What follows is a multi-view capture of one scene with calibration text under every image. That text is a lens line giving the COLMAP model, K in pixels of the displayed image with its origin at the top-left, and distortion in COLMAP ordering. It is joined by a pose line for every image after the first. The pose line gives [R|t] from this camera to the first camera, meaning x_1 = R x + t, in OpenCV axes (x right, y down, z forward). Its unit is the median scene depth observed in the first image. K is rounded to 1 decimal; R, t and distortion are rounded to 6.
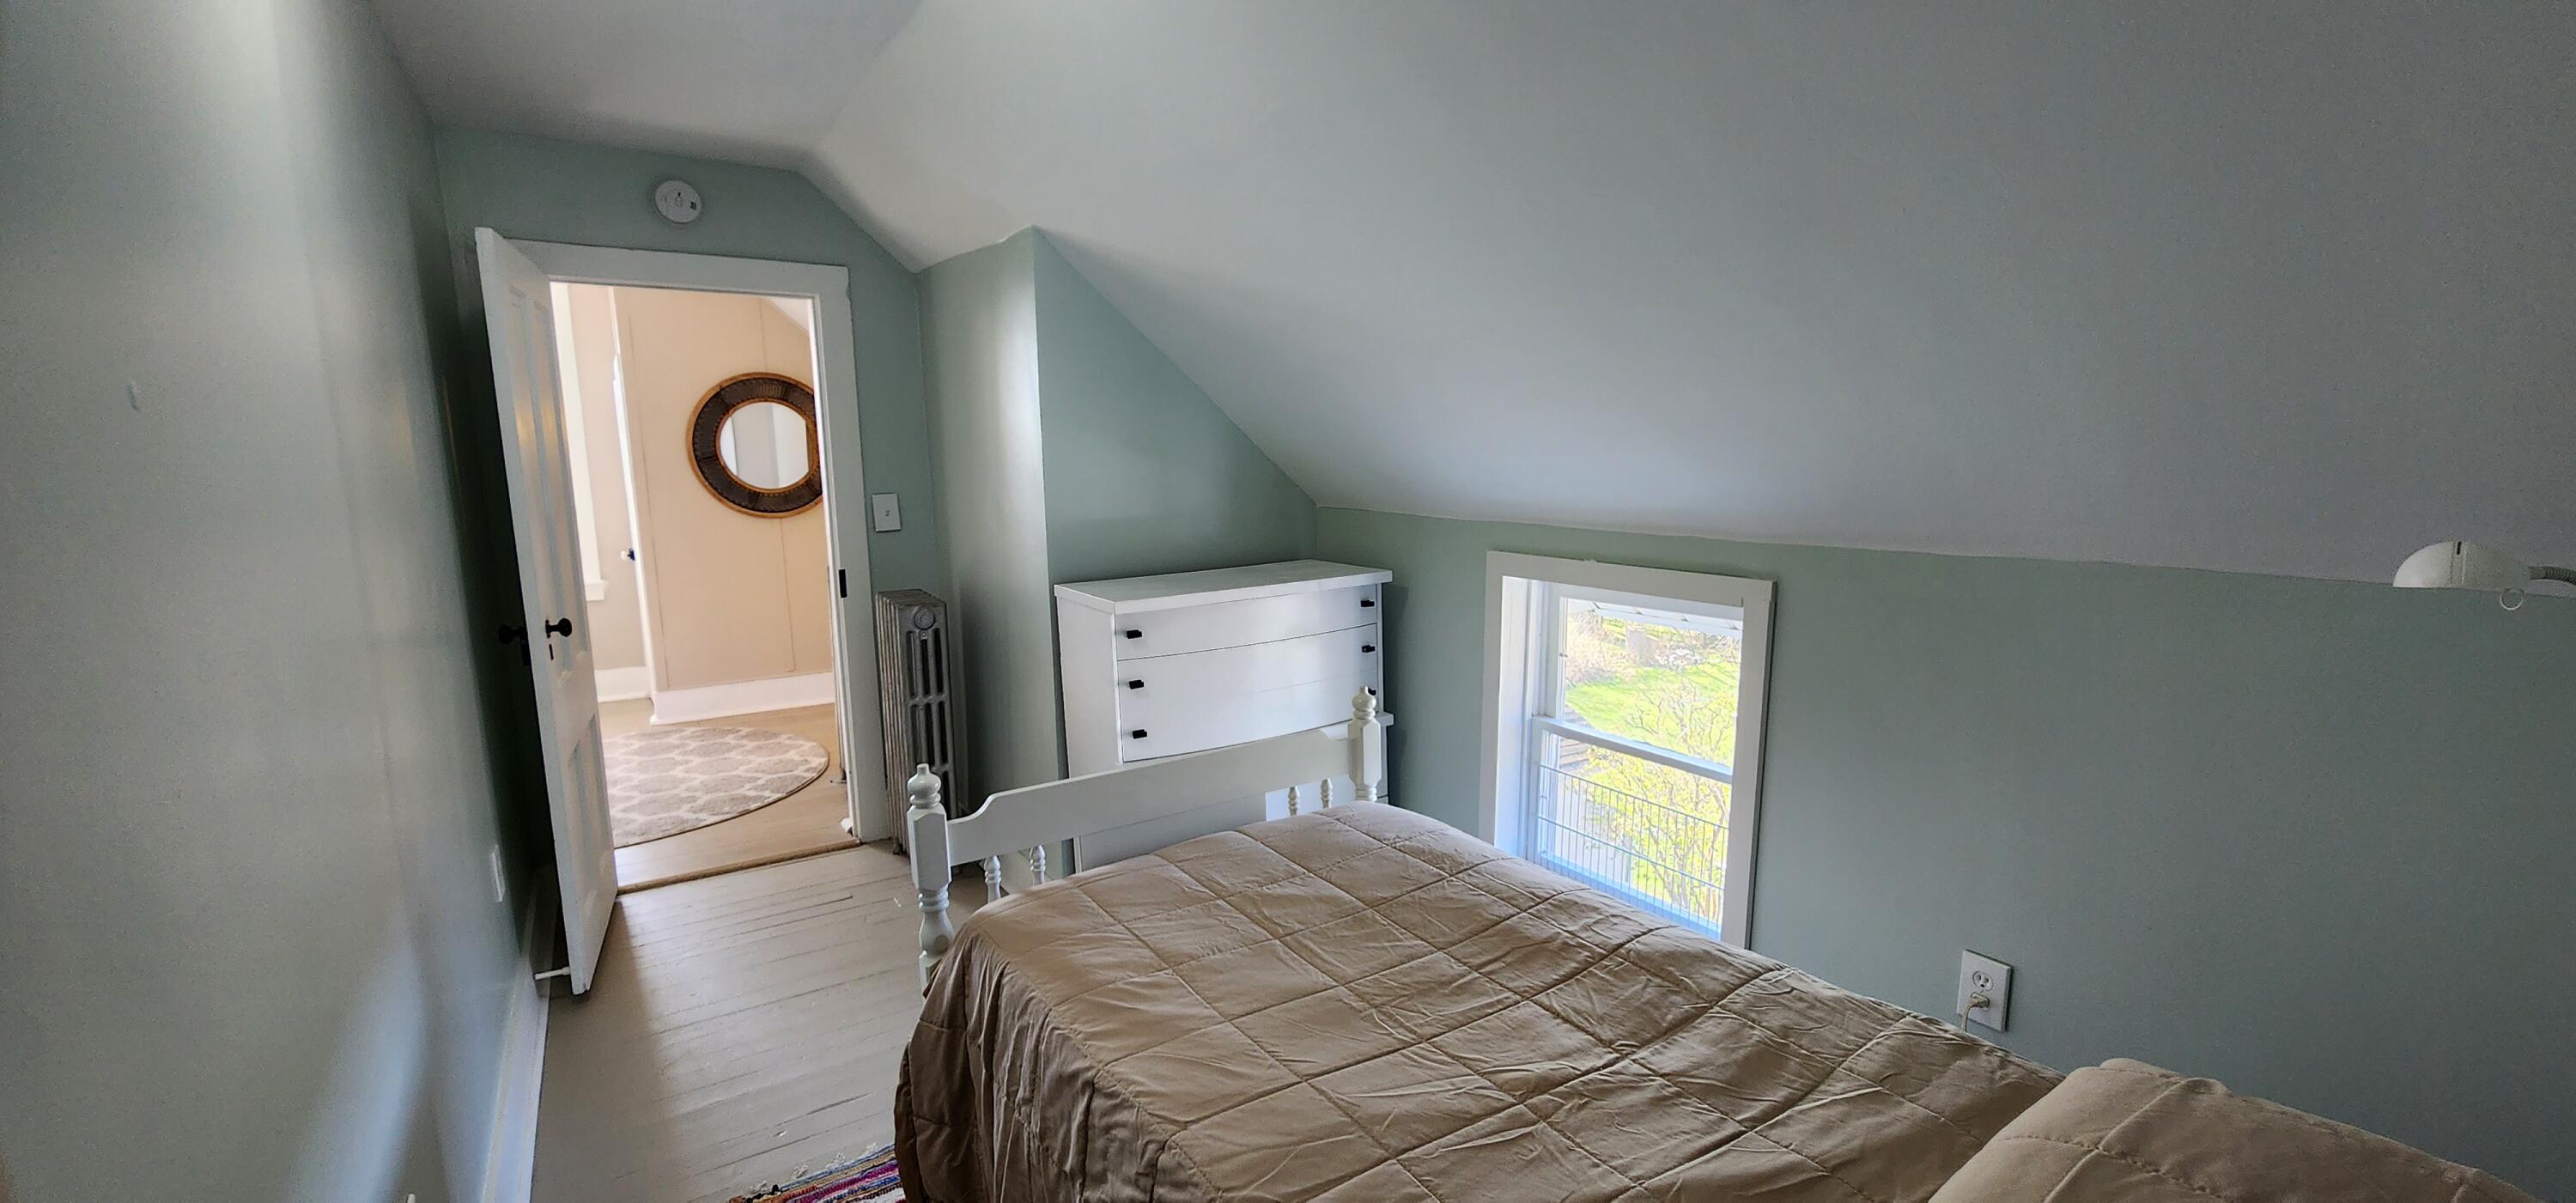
lens RADIAL K [[1060.5, 0, 1294.0], [0, 1060.5, 609.4], [0, 0, 1]] dist [-0.004344, -0.000424]
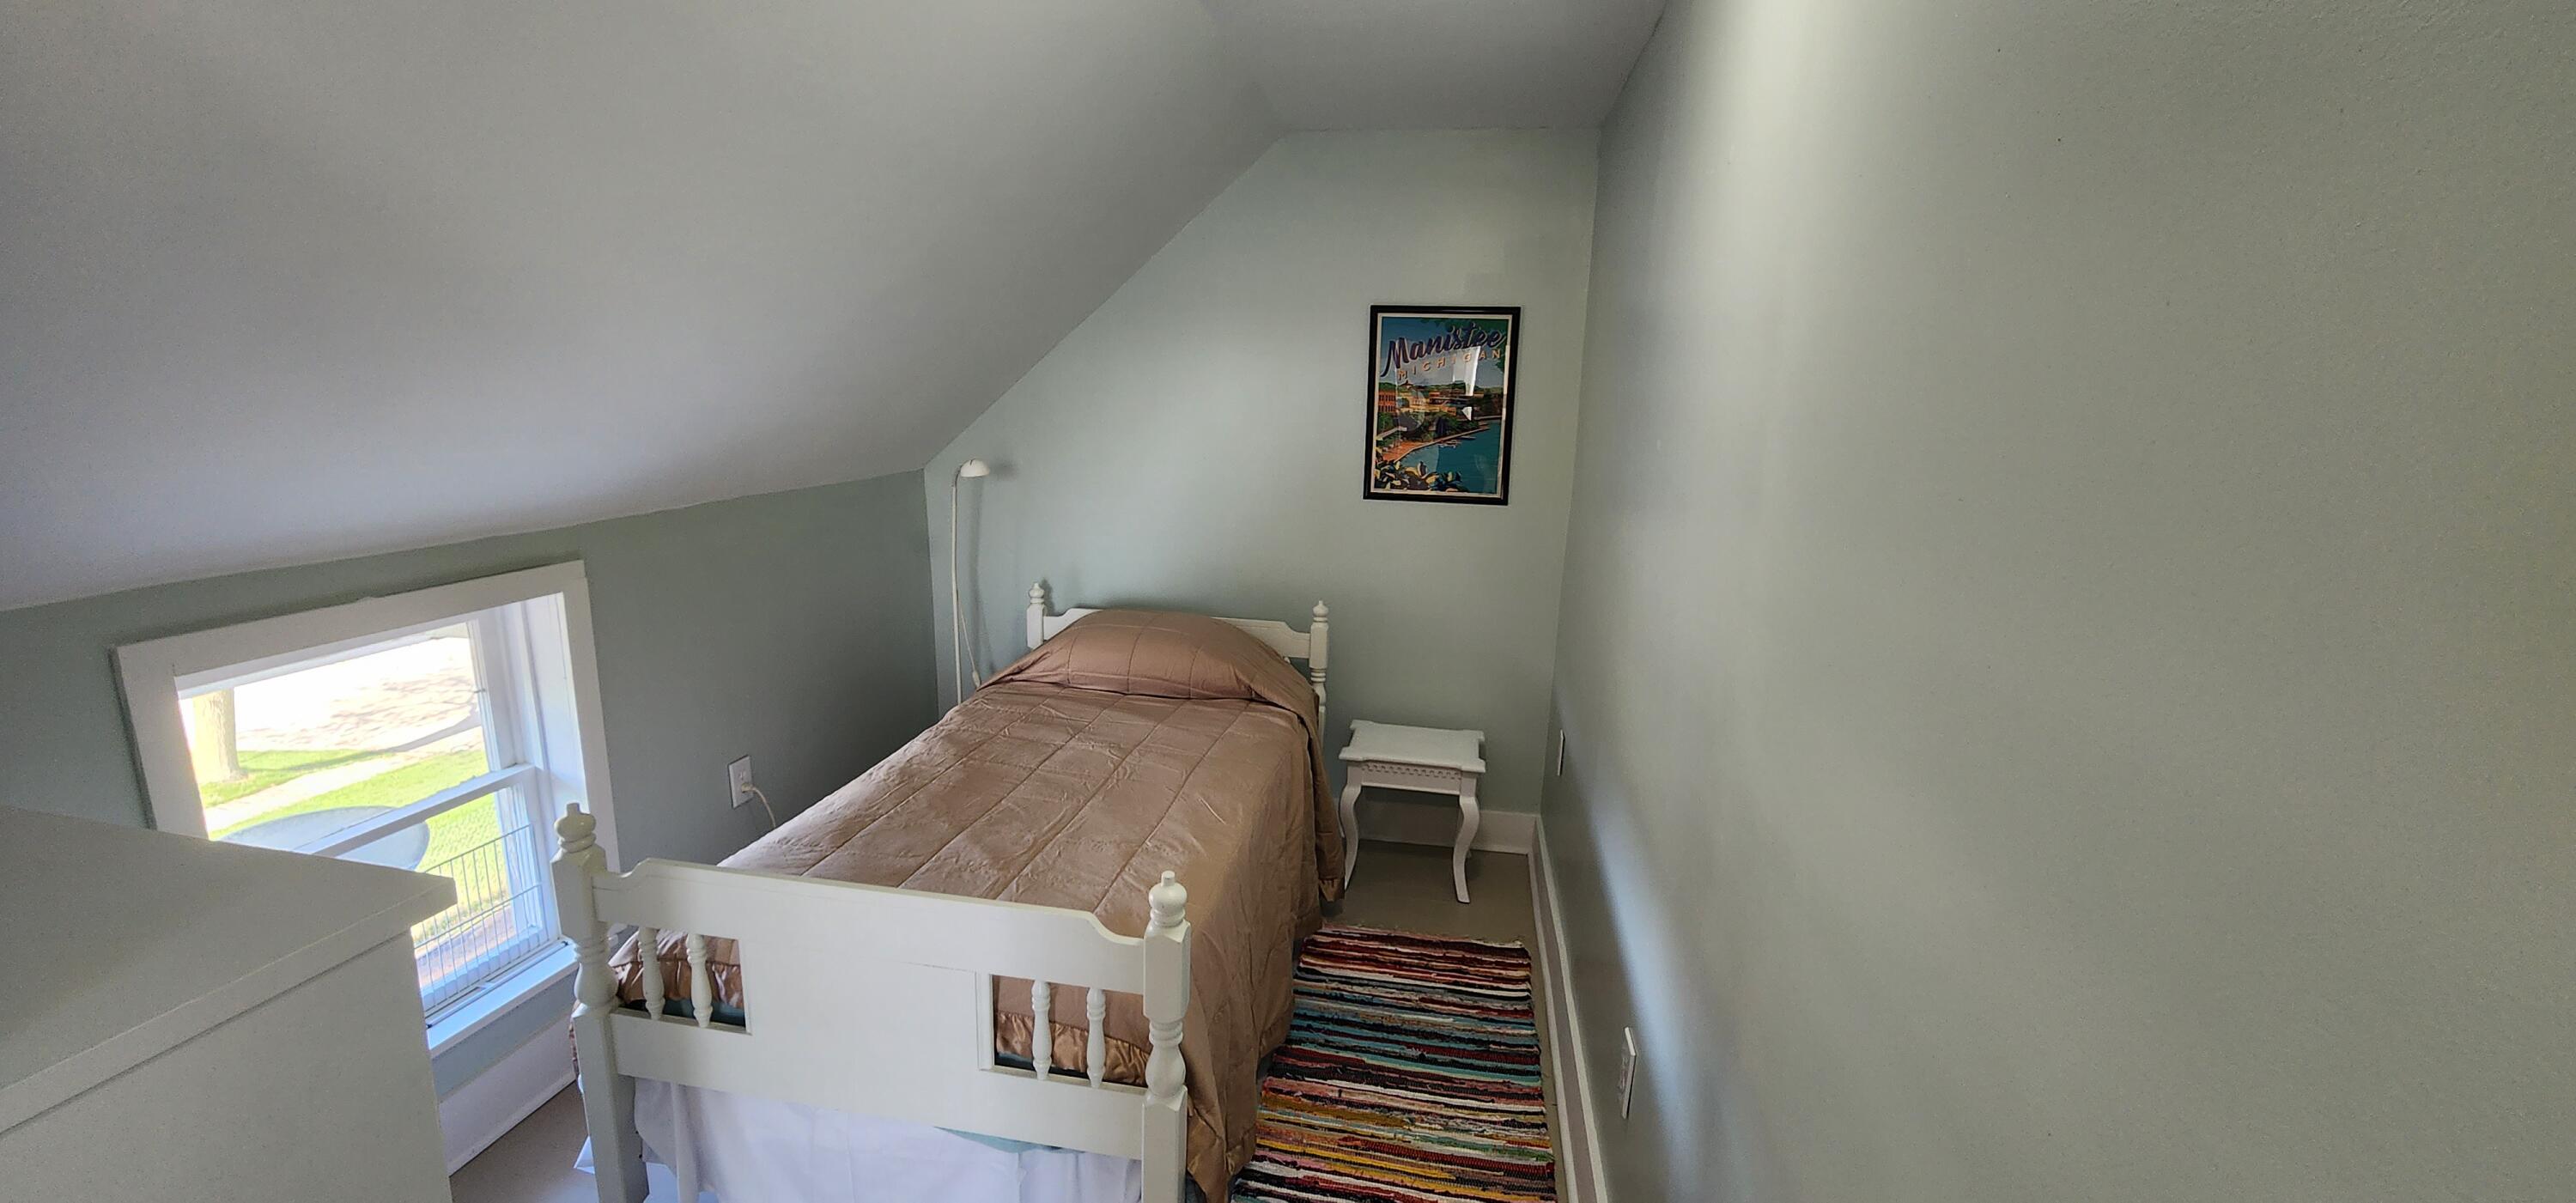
lens RADIAL K [[1060.5, 0, 1294.0], [0, 1060.5, 609.4], [0, 0, 1]] dist [-0.004344, -0.000424]
pose [[-0.734627, -0.154936, 0.660544, -1.059349], [0.075985, 0.948663, 0.307024, -0.332914], [-0.674203, 0.275740, -0.685141, 1.640061]]
